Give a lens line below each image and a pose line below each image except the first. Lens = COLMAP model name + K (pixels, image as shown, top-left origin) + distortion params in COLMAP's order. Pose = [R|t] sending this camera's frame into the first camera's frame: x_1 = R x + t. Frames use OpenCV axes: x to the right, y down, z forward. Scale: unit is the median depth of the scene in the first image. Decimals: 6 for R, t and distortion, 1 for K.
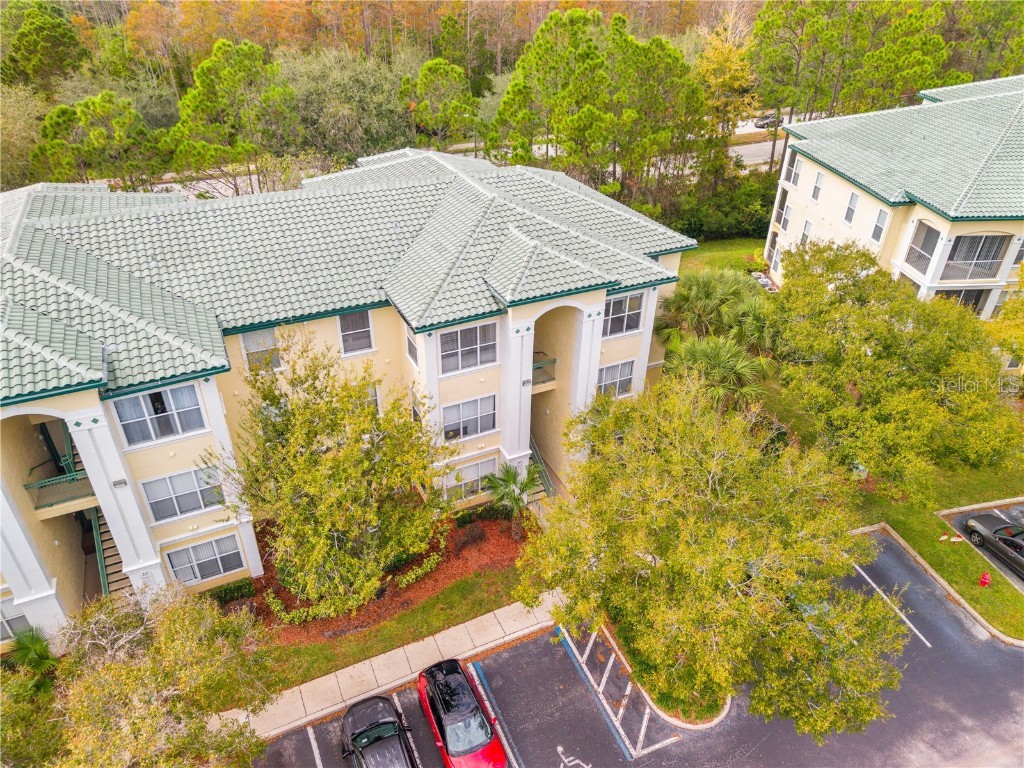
lens RADIAL K [[692.2, 0, 516.0], [0, 692.2, 380.7], [0, 0, 1]] dist [0.057509, -0.082328]
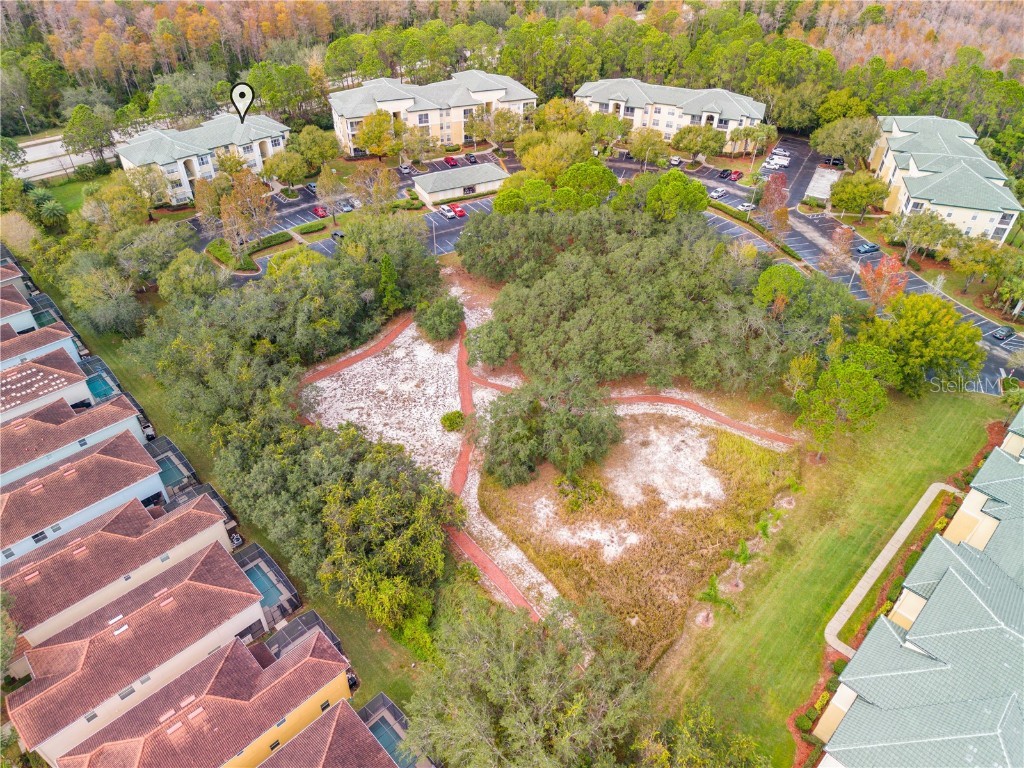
lens RADIAL K [[697.8, 0, 516.1], [0, 697.8, 382.1], [0, 0, 1]] dist [0.045302, -0.059468]
pose [[0.953137, -0.195687, 0.230729, 0.350740], [0.169469, 0.977105, 0.128632, 1.551810], [-0.250618, -0.083502, 0.964478, -5.701603]]
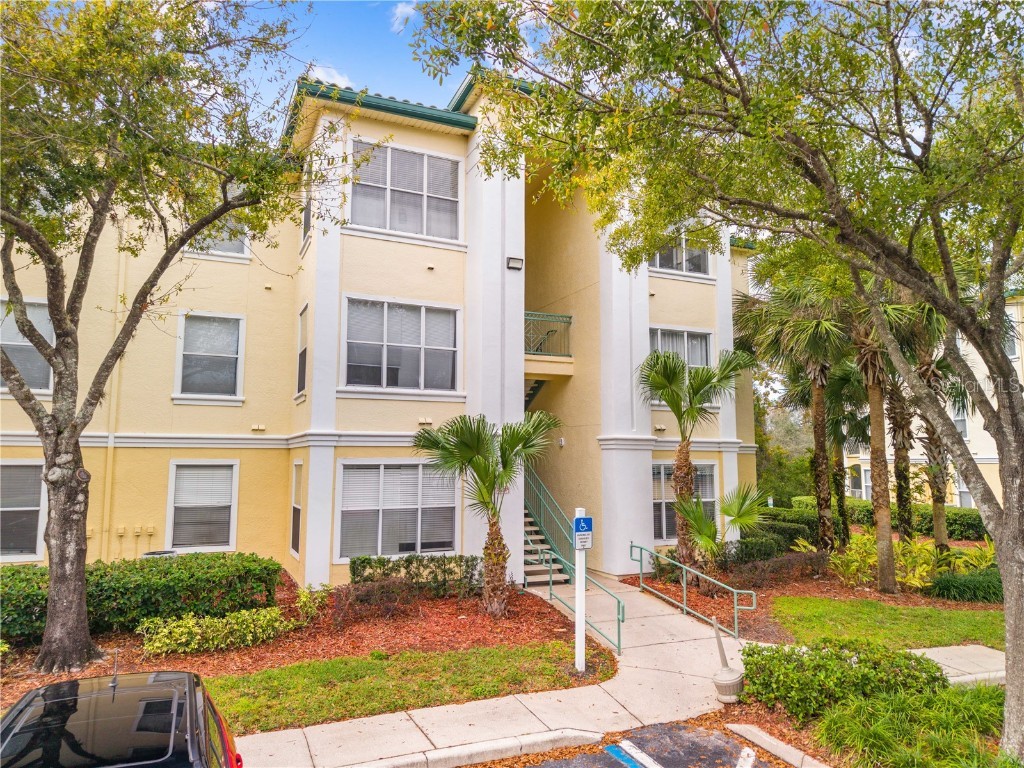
lens RADIAL K [[693.3, 0, 513.7], [0, 693.3, 382.2], [0, 0, 1]] dist [0.021376, -0.014835]
pose [[0.999548, -0.018422, -0.023738, 0.027083], [-0.000690, 0.775734, -0.631060, 0.426605], [0.030040, 0.630791, 0.775371, 0.682539]]
